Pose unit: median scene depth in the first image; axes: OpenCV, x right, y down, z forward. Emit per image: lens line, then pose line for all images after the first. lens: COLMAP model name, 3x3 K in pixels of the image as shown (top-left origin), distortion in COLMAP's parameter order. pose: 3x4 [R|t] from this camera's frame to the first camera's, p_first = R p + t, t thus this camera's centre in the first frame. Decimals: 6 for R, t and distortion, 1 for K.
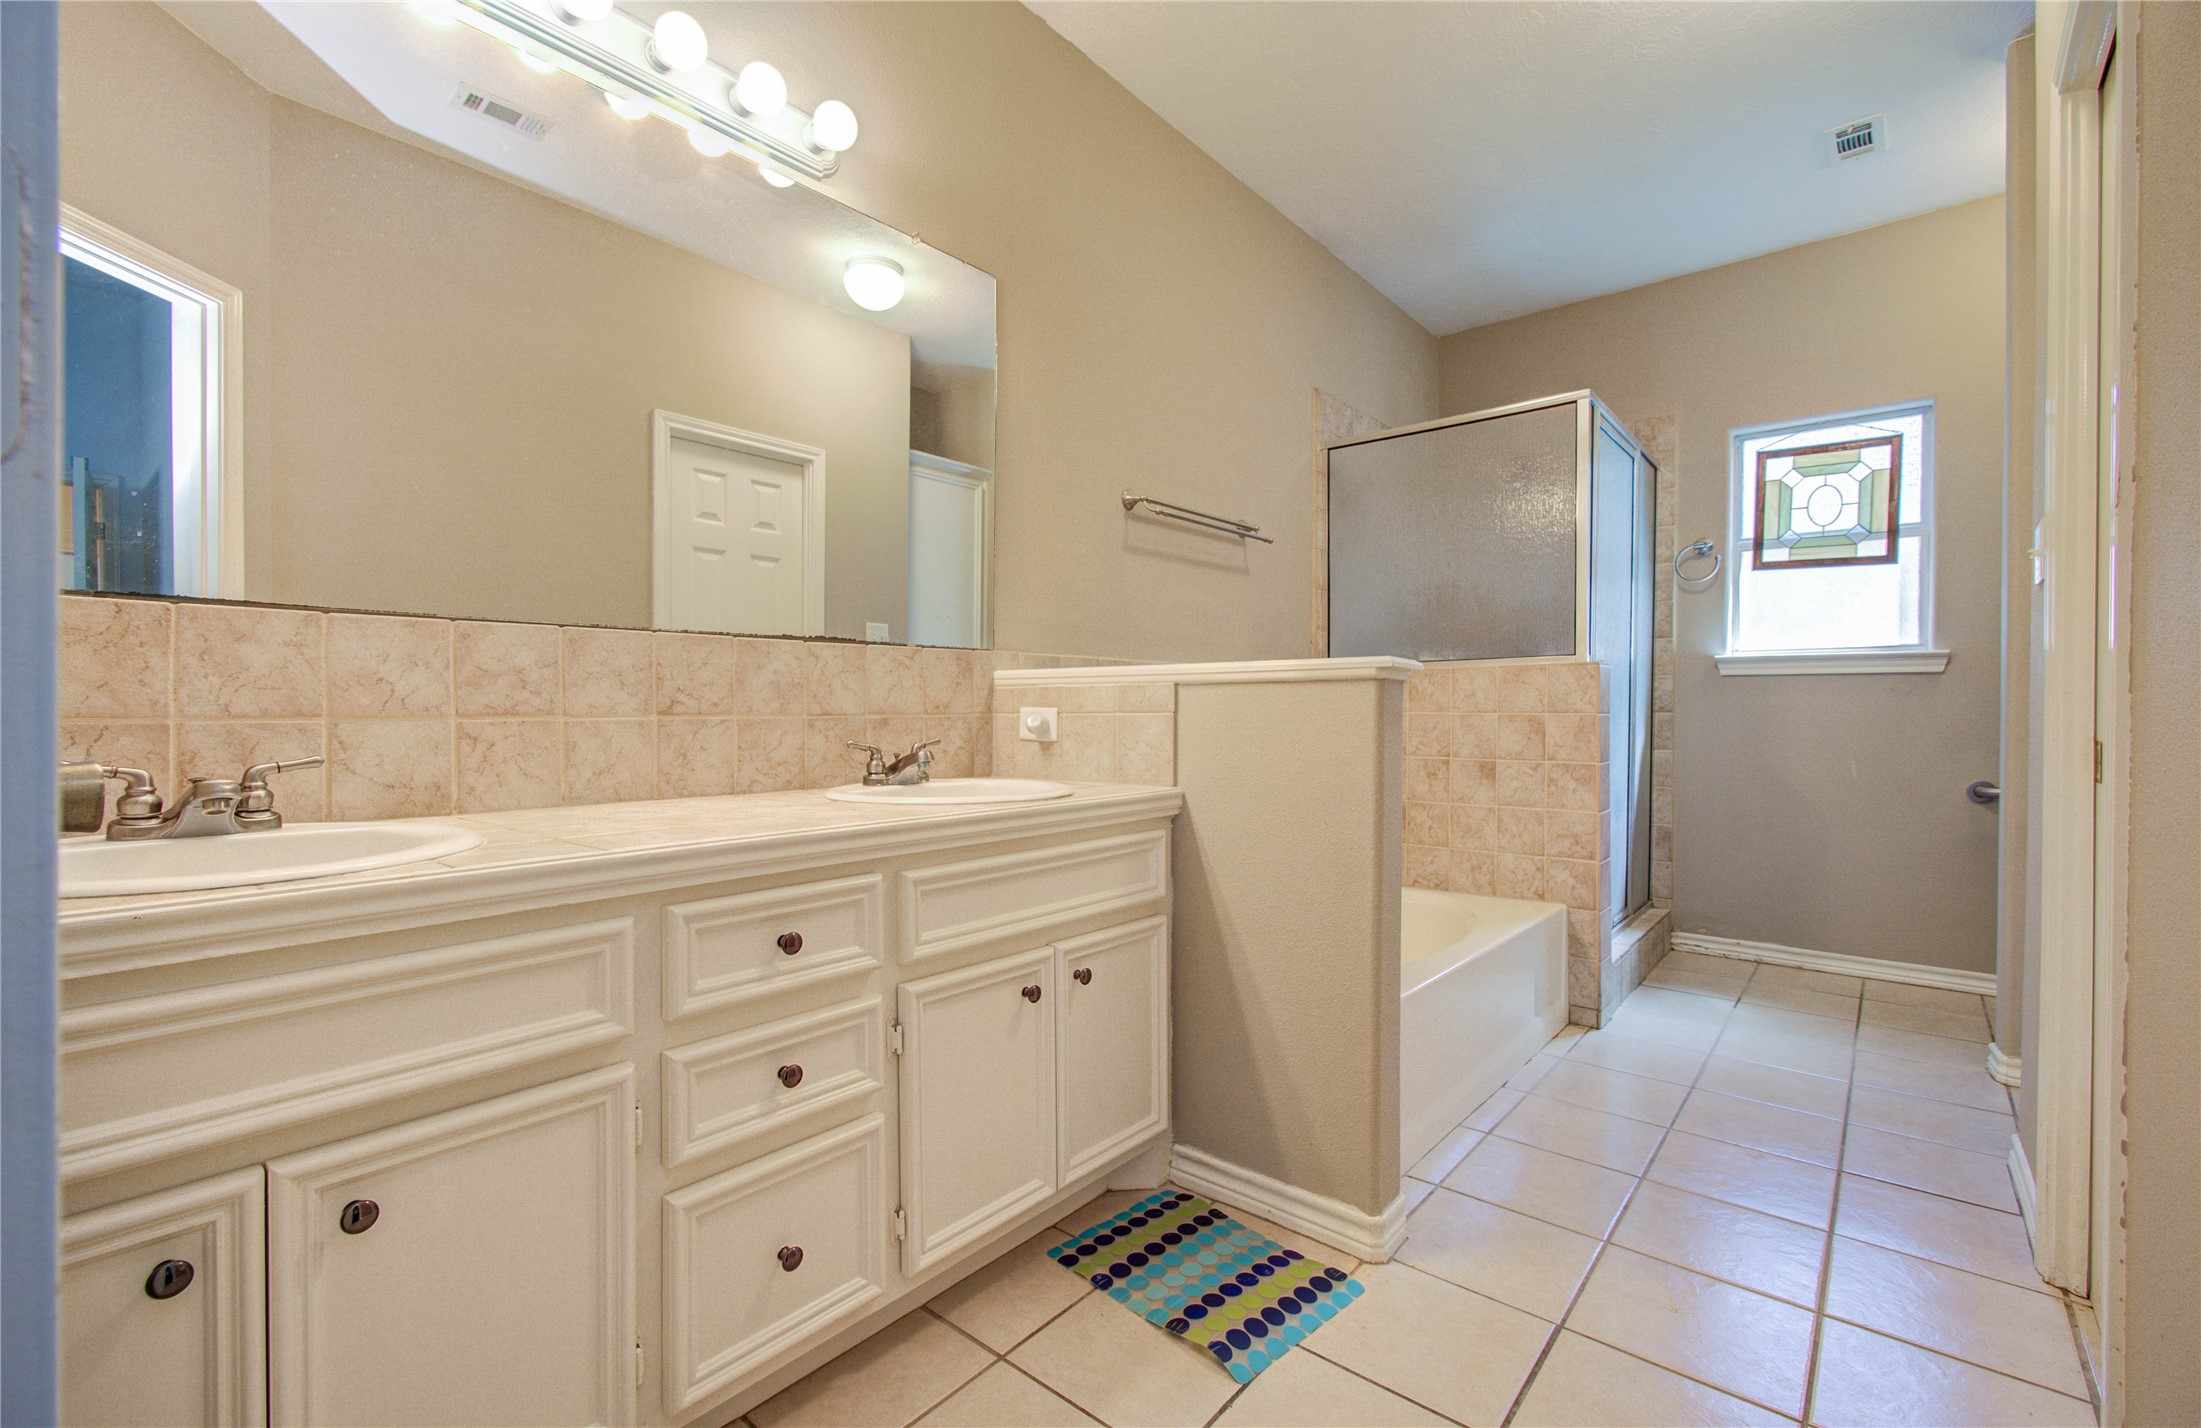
lens RADIAL K [[951.4, 0, 1104.3], [0, 951.4, 717.6], [0, 0, 1]] dist [-0.003206, 0.000333]
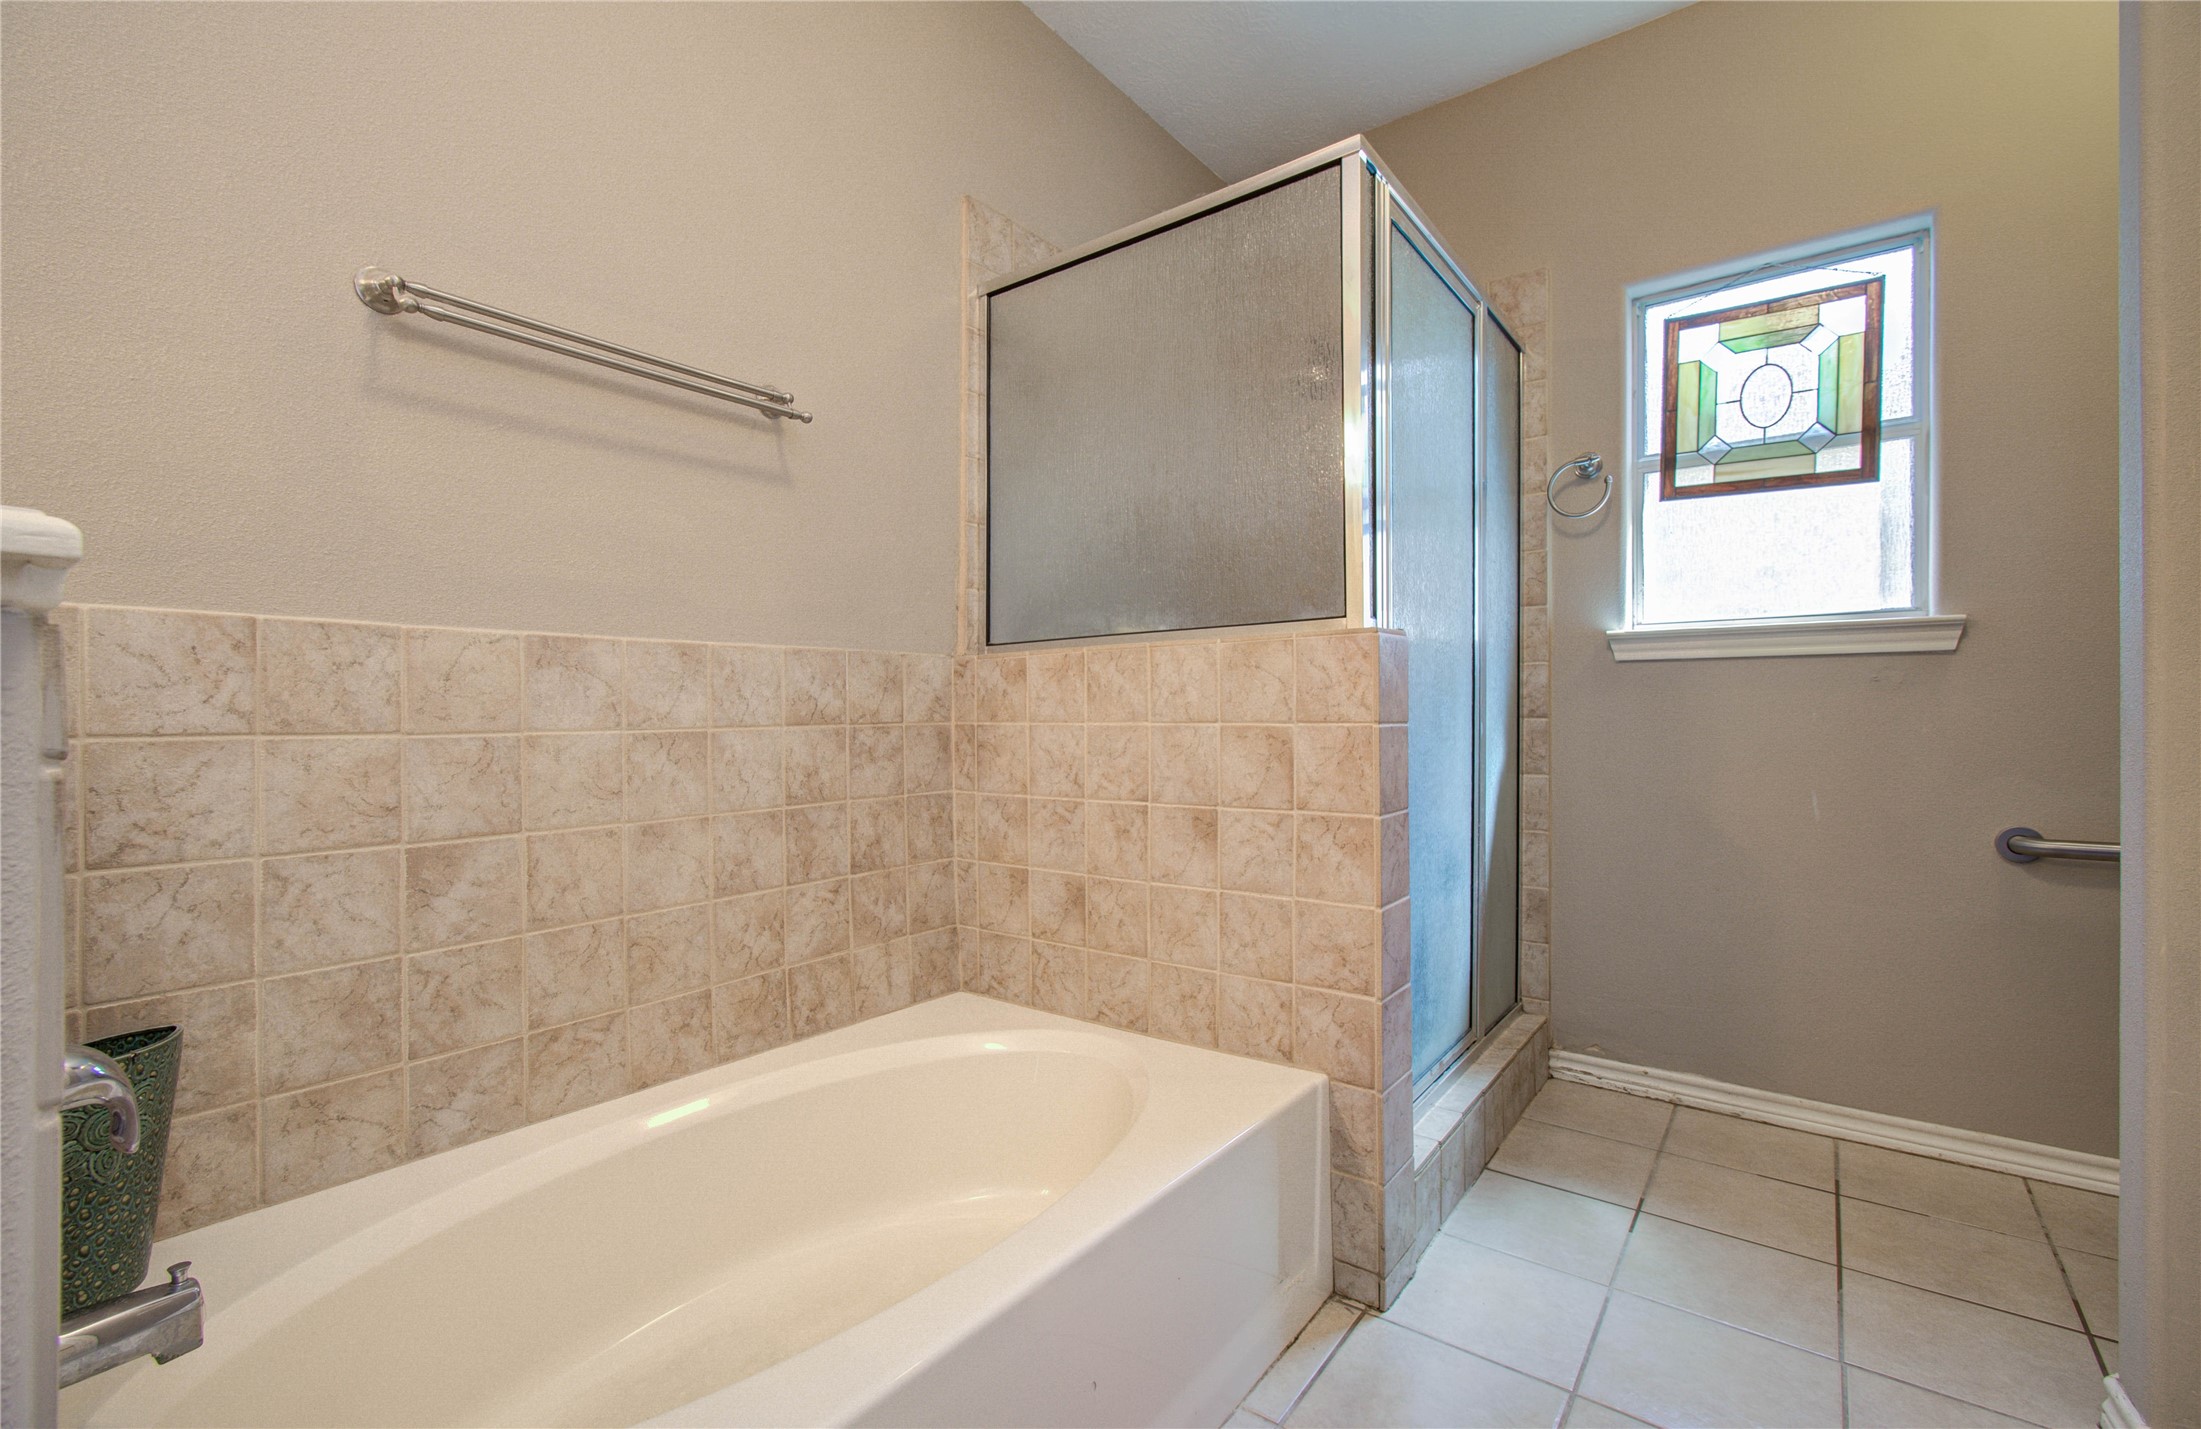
lens RADIAL K [[964.1, 0, 1103.2], [0, 964.1, 718.1], [0, 0, 1]] dist [-0.002971, 0.000115]
pose [[0.998479, -0.009529, 0.054310, 0.279514], [0.009714, 0.999948, -0.003155, -0.006856], [-0.054278, 0.003678, 0.998519, 0.383733]]
